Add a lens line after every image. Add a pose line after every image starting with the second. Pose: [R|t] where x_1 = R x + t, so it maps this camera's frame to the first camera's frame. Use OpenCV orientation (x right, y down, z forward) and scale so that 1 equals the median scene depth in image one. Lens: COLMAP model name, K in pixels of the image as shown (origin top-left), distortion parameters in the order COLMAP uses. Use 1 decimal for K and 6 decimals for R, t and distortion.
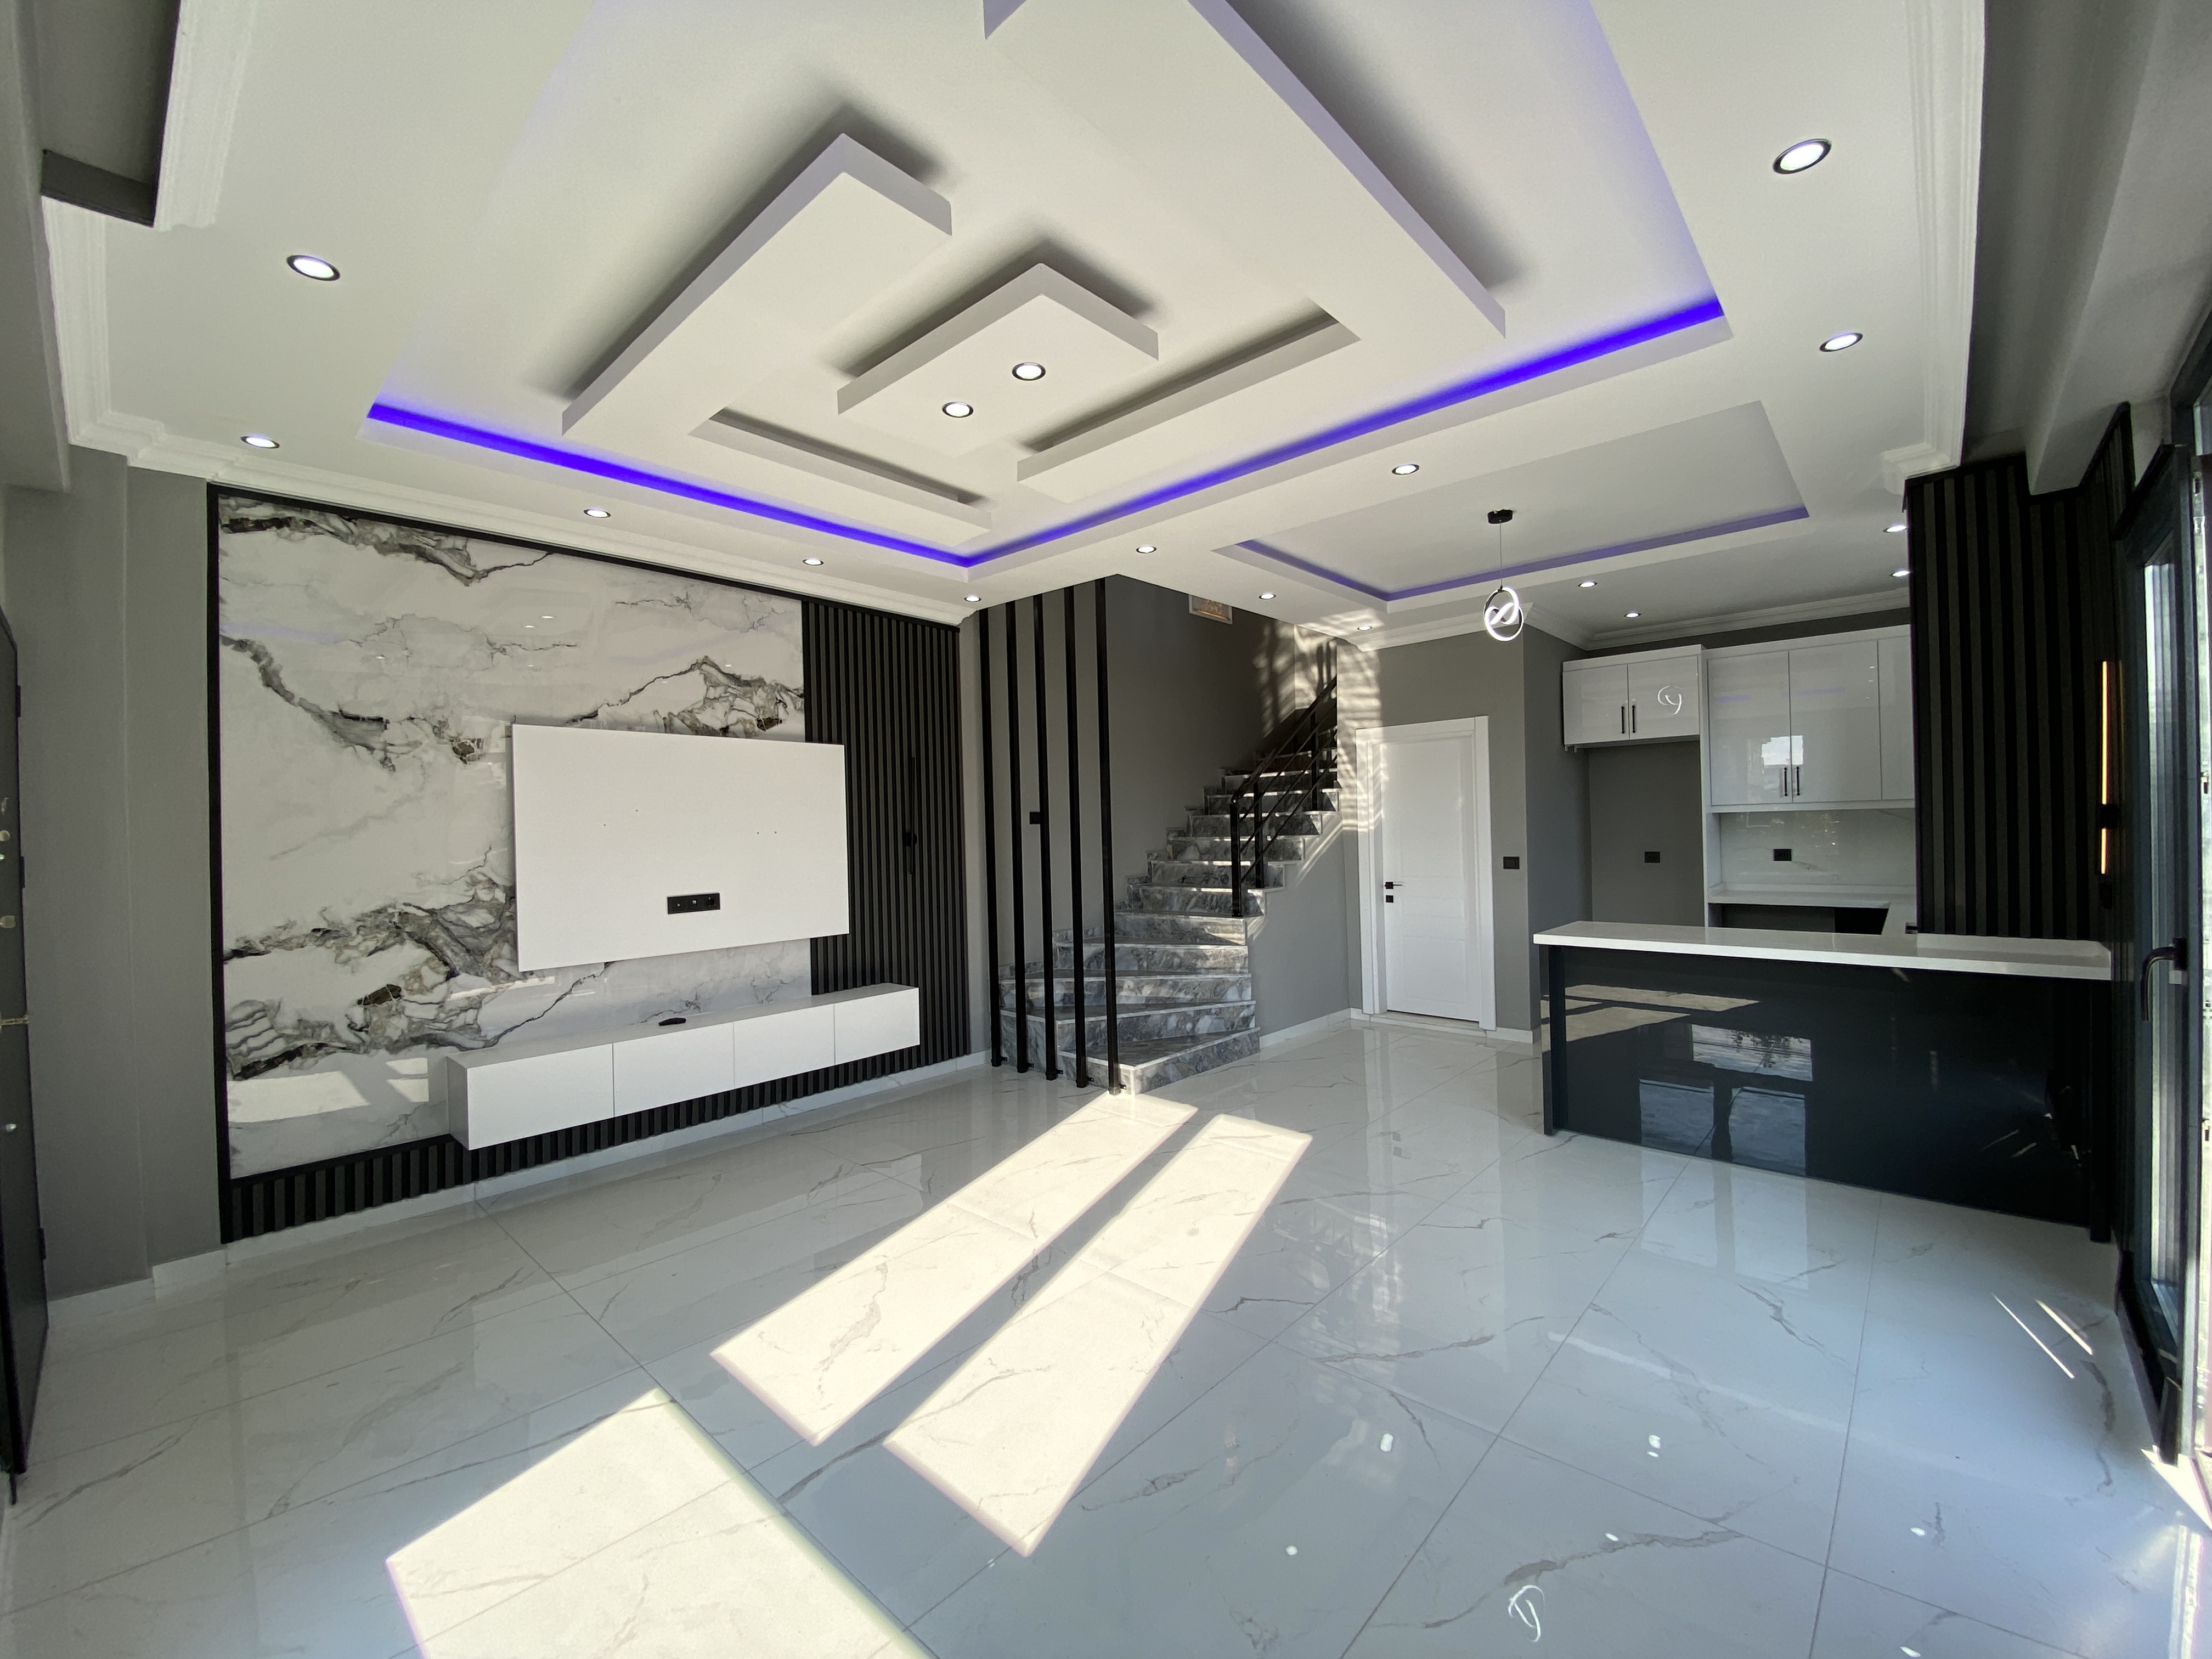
lens RADIAL K [[898.4, 0, 1096.1], [0, 898.4, 834.3], [0, 0, 1]] dist [0.025385, -0.023789]
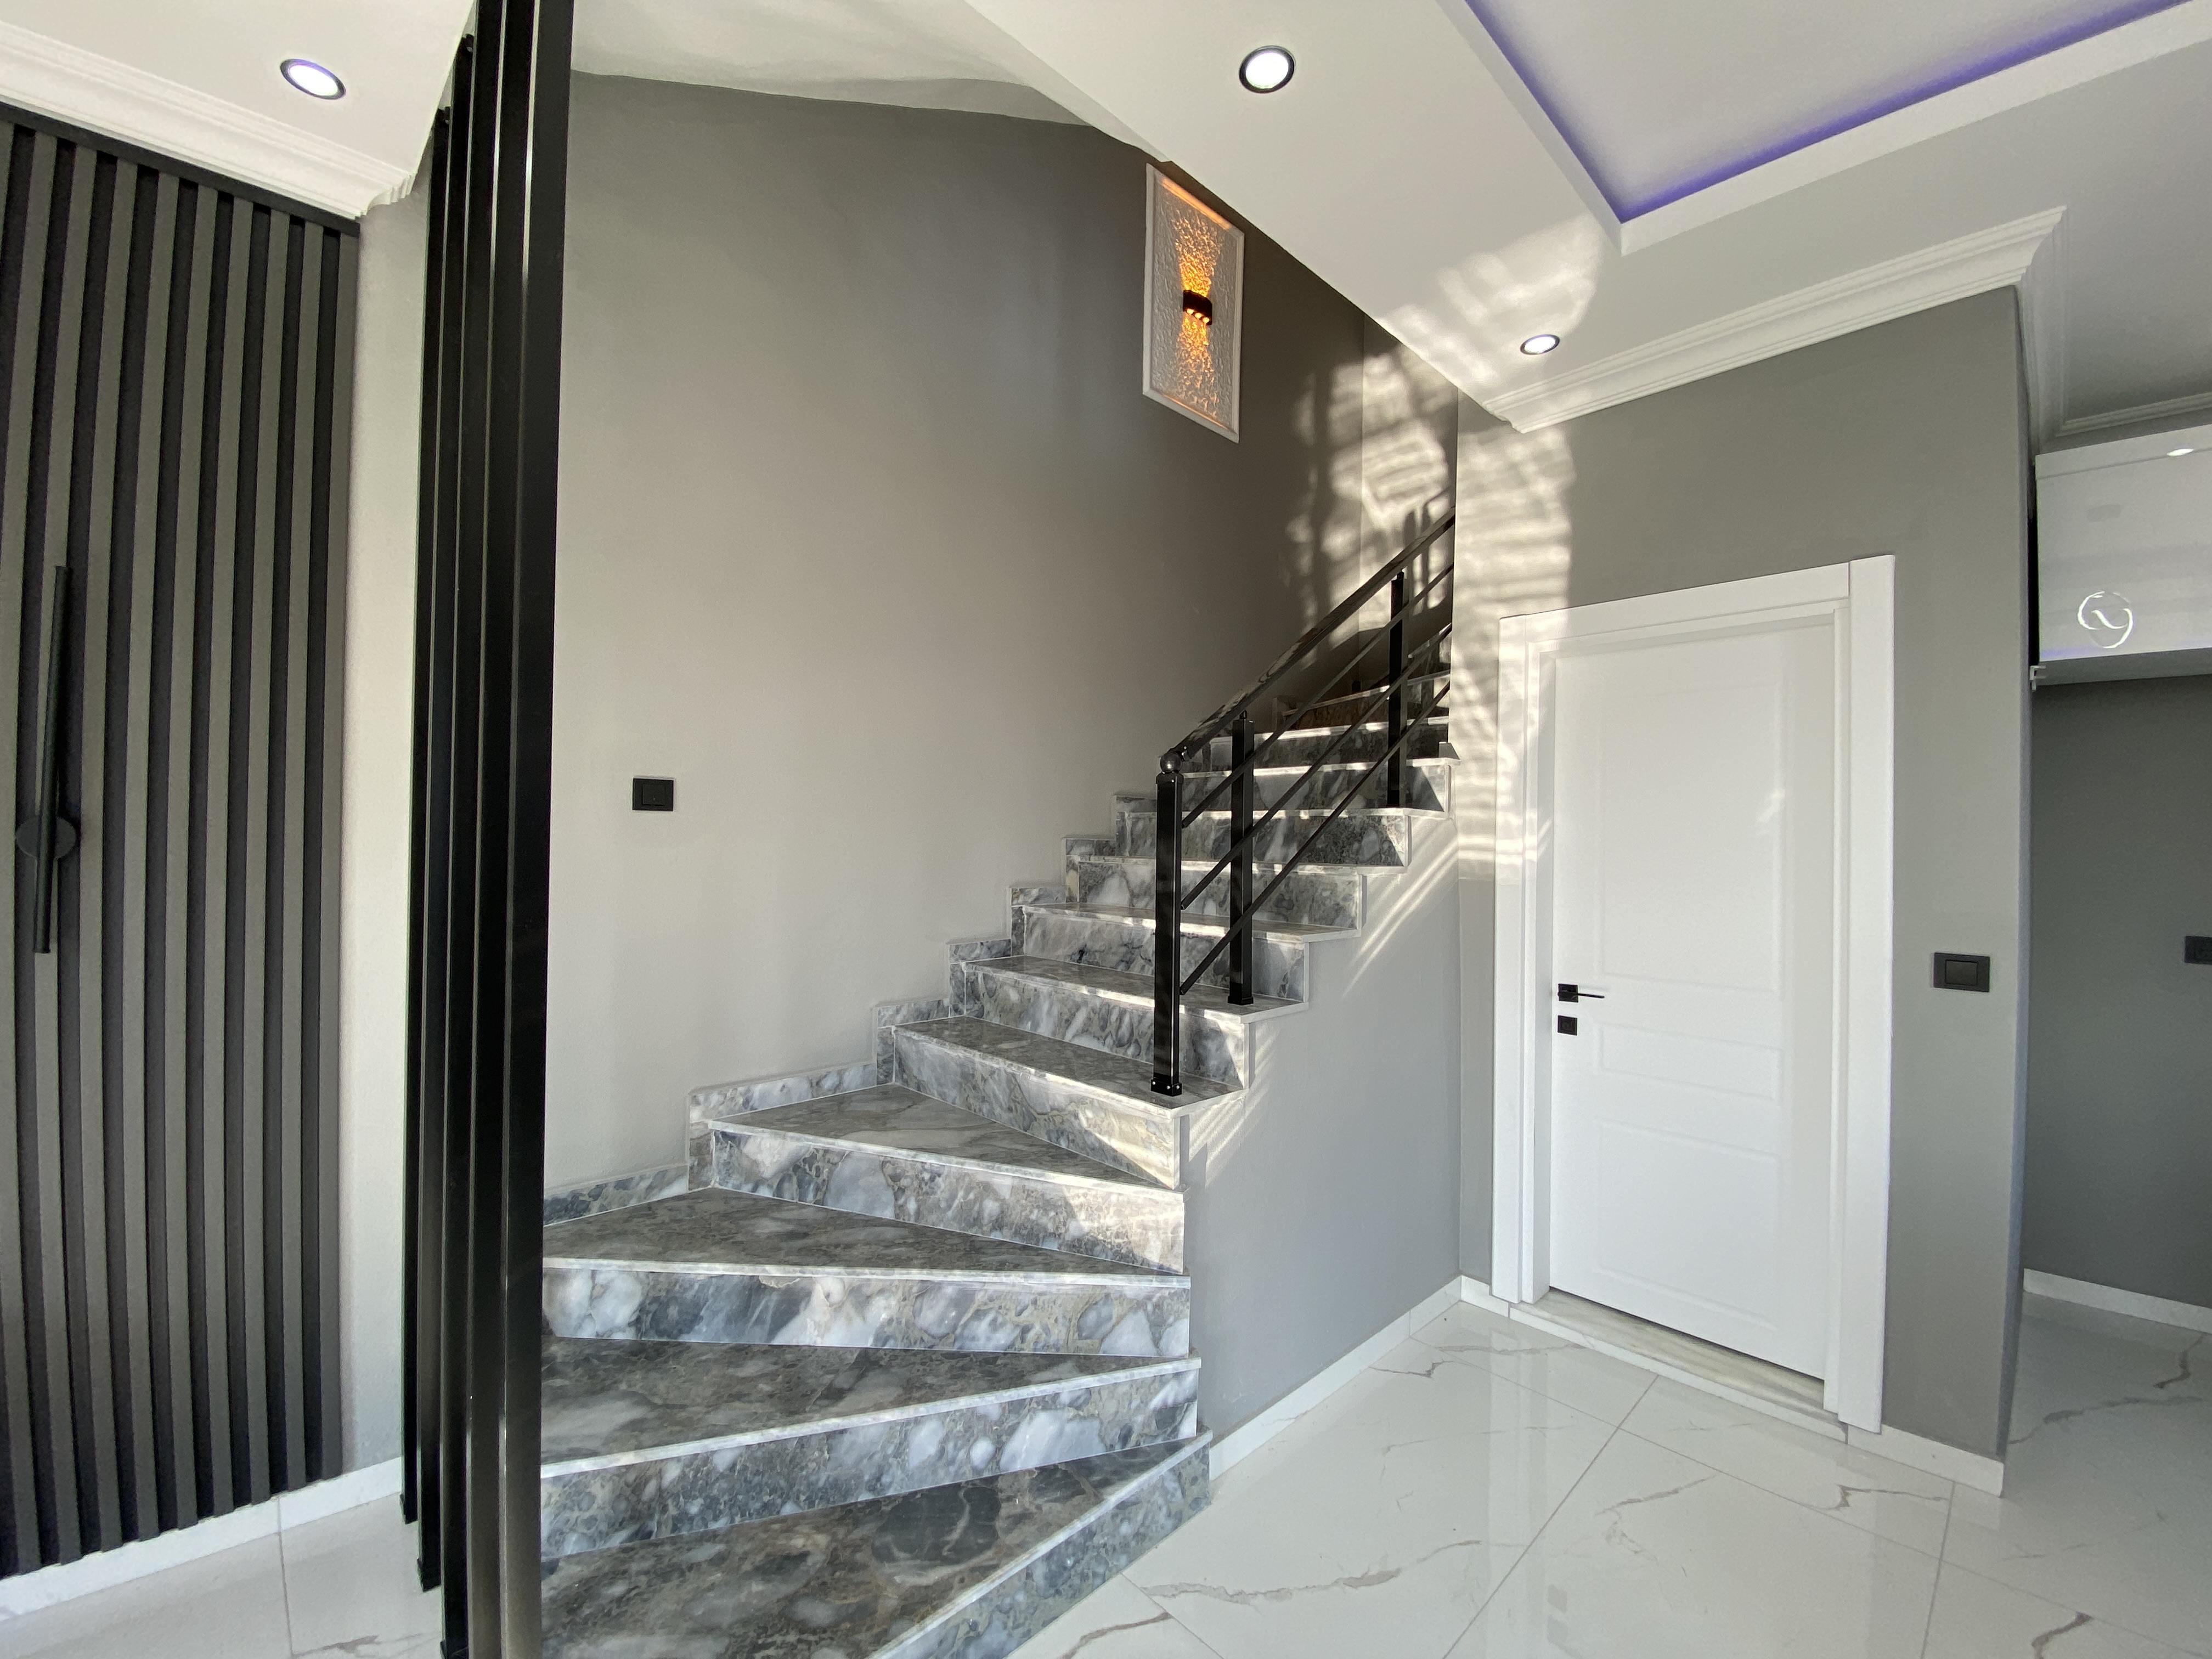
lens RADIAL K [[898.4, 0, 1096.1], [0, 898.4, 834.3], [0, 0, 1]] dist [0.025385, -0.023789]
pose [[0.997051, 0.038348, -0.066471, 0.153735], [-0.038505, 0.999258, -0.001080, -0.009335], [0.066380, 0.003636, 0.997788, 0.661366]]
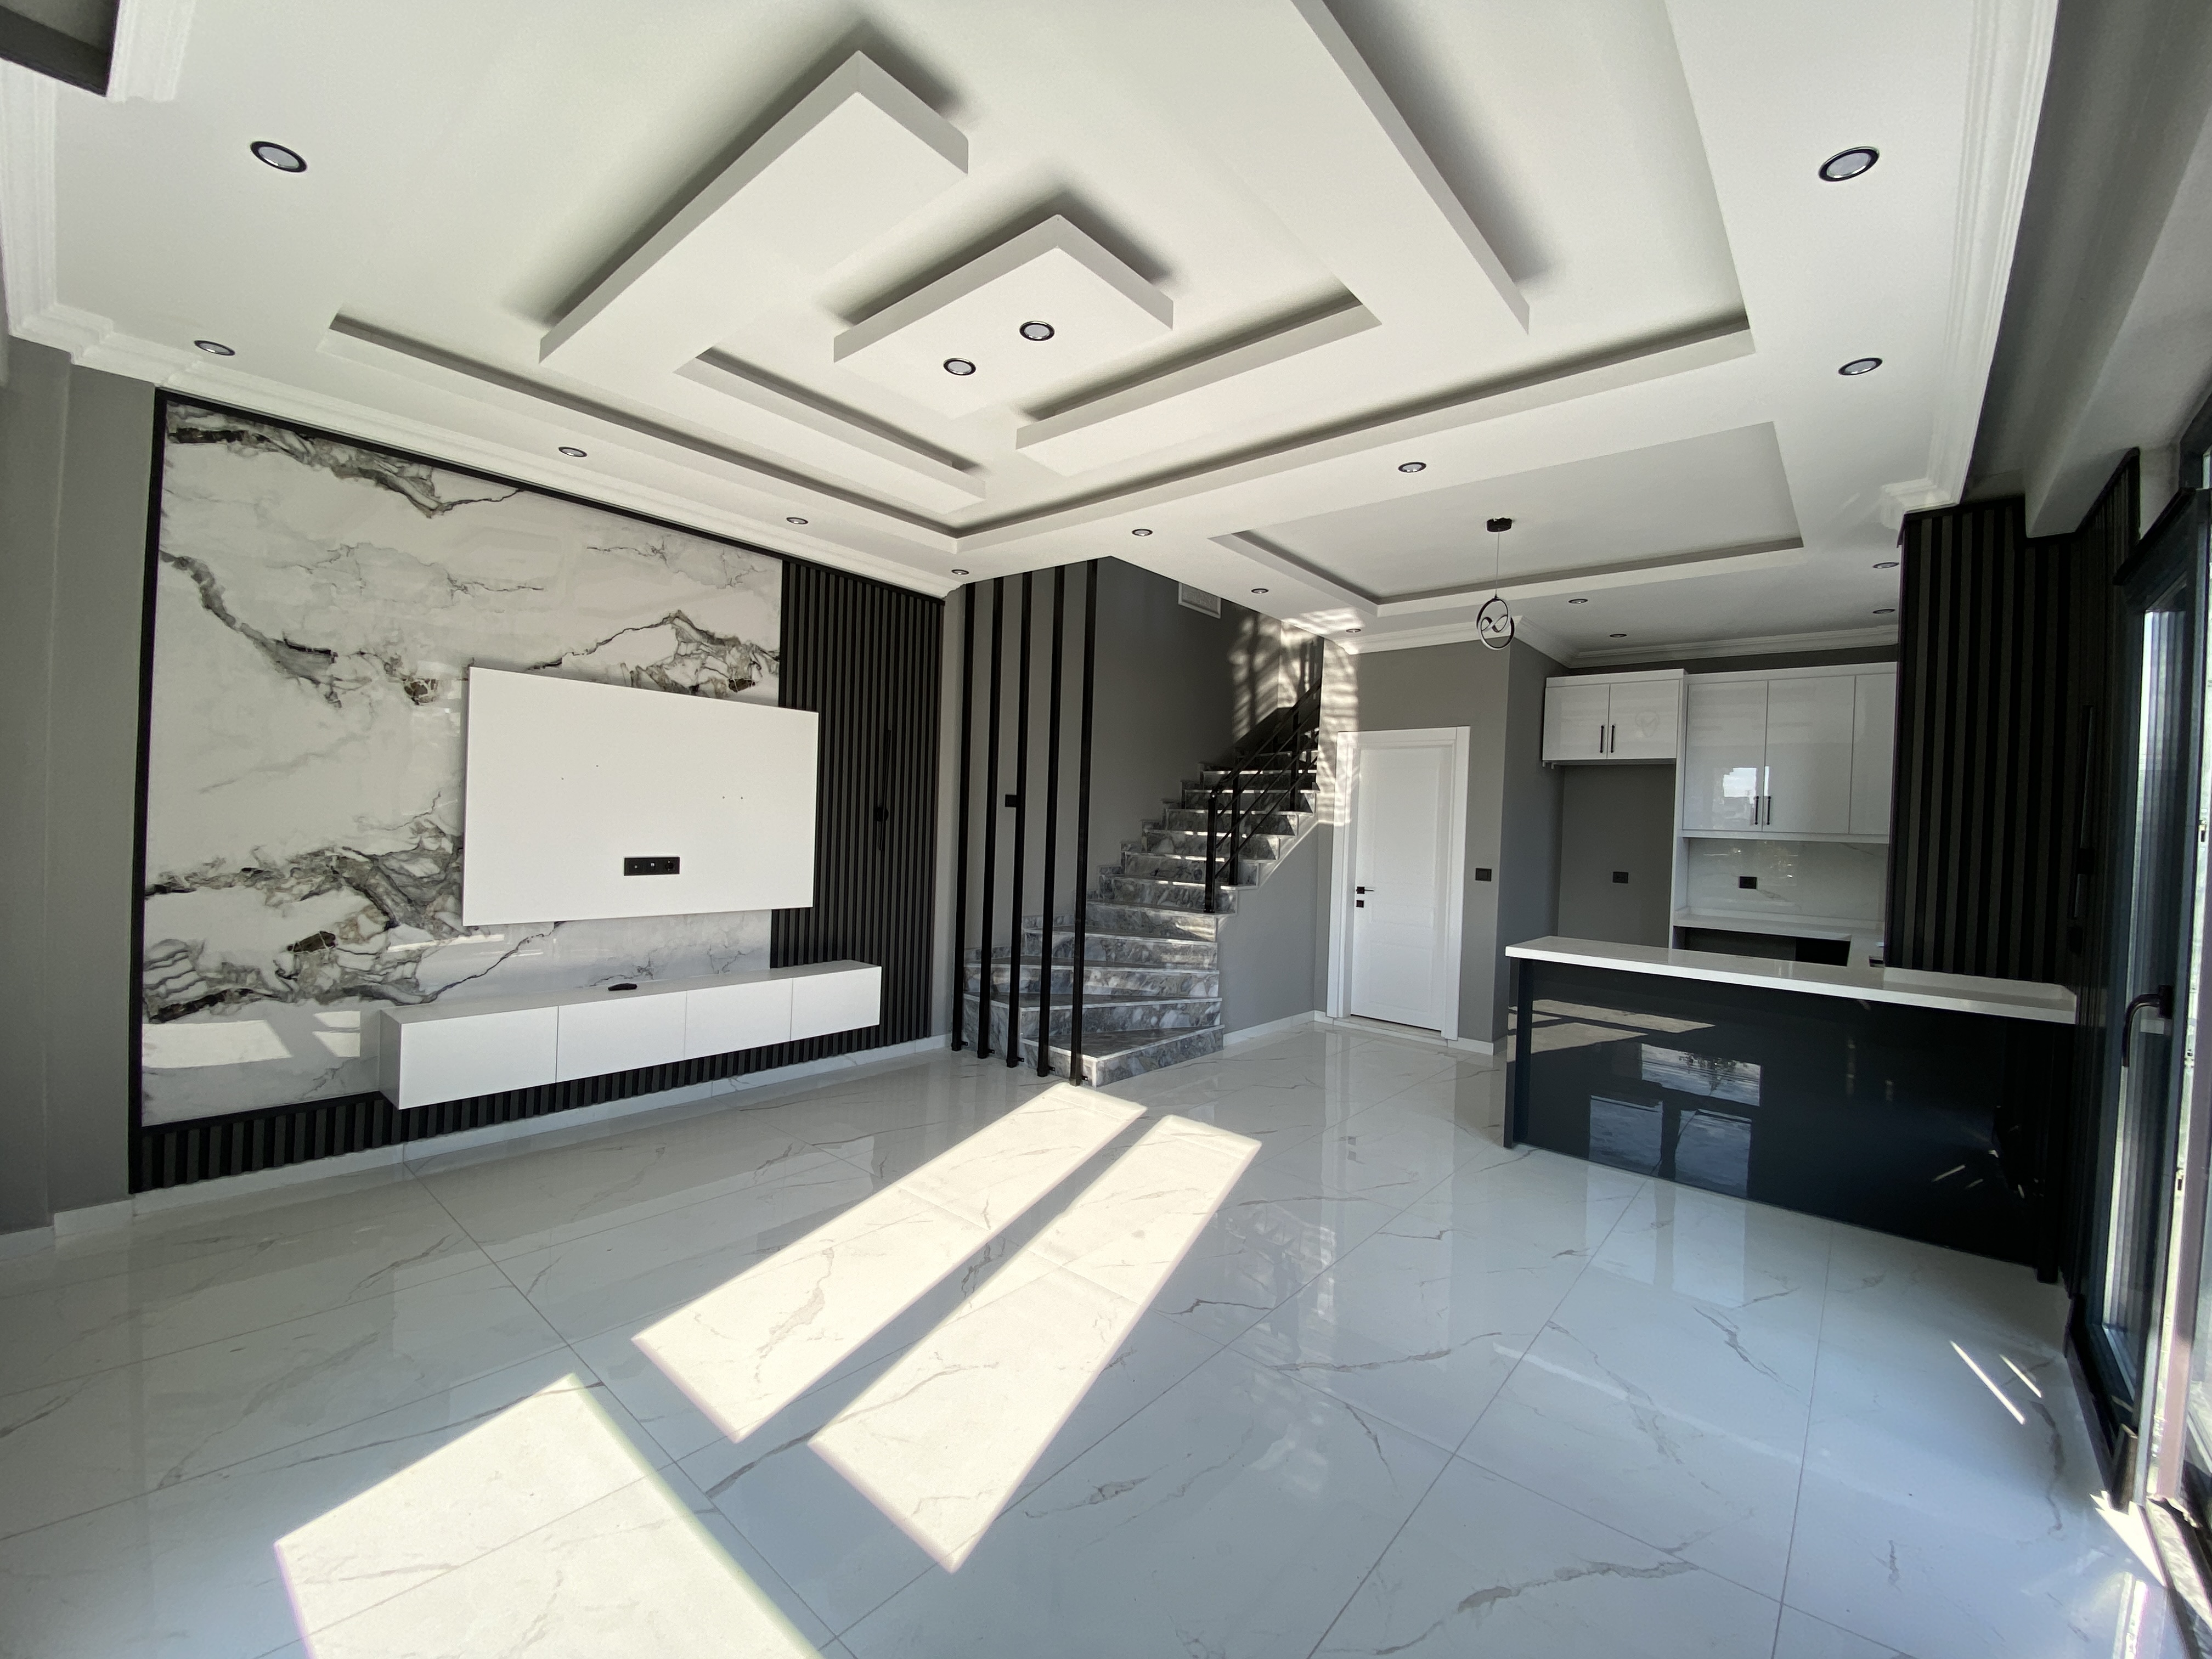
lens RADIAL K [[898.4, 0, 1096.1], [0, 898.4, 834.3], [0, 0, 1]] dist [0.025385, -0.023789]
pose [[0.997613, 0.060185, 0.033865, -0.005762], [-0.060536, 0.998121, 0.009442, 0.003672], [-0.033233, -0.011470, 0.999382, 0.015659]]
